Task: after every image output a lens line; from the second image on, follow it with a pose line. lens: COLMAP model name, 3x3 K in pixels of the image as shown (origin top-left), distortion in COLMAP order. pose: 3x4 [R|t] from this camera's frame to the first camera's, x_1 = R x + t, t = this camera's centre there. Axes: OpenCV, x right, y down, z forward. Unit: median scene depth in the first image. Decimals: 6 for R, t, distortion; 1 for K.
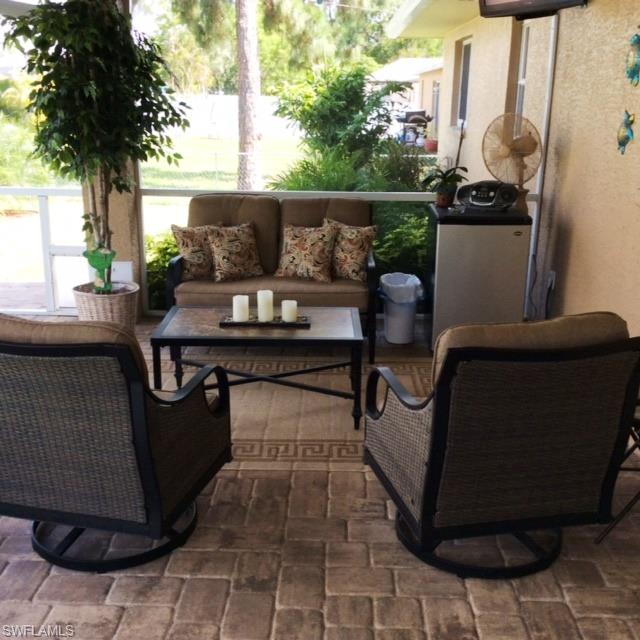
lens RADIAL K [[798.7, 0, 320.0], [0, 798.7, 320.0], [0, 0, 1]] dist [0.168598, -0.386136]
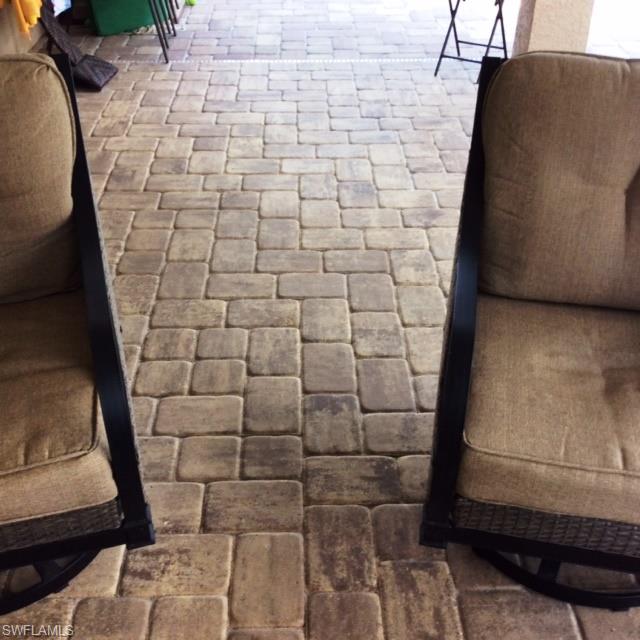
lens RADIAL K [[798.7, 0, 320.0], [0, 798.7, 320.0], [0, 0, 1]] dist [0.168598, -0.386136]
pose [[-0.998265, 0.021853, -0.054674, -0.028210], [-0.028705, 0.630120, 0.775967, -0.350749], [0.051408, 0.776191, -0.628399, 1.428489]]
